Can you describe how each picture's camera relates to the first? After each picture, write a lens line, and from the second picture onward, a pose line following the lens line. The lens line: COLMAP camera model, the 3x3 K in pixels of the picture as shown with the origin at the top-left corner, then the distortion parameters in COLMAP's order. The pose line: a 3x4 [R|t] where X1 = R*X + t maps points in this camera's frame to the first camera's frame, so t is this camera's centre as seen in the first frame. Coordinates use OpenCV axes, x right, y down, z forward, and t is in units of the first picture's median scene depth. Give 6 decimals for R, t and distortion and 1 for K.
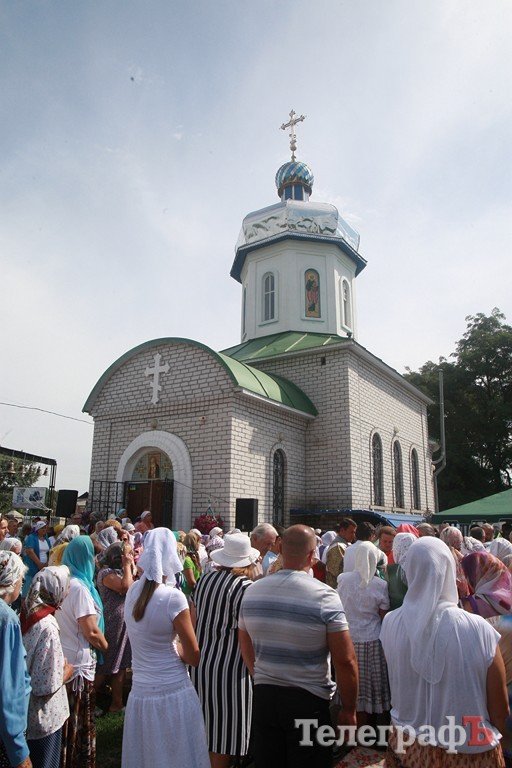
lens RADIAL K [[540.4, 0, 256.0], [0, 540.4, 384.0], [0, 0, 1]] dist [-0.132884, 0.079197]
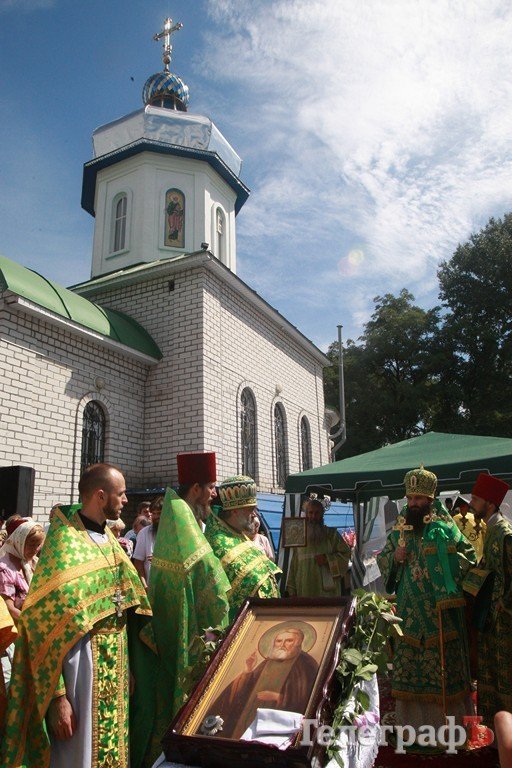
lens RADIAL K [[540.4, 0, 256.0], [0, 540.4, 384.0], [0, 0, 1]] dist [-0.132884, 0.079197]
pose [[0.988059, -0.004686, 0.154006, 0.101612], [0.004628, 0.999989, 0.000735, 0.072671], [-0.154007, -0.000013, 0.988070, 0.219228]]
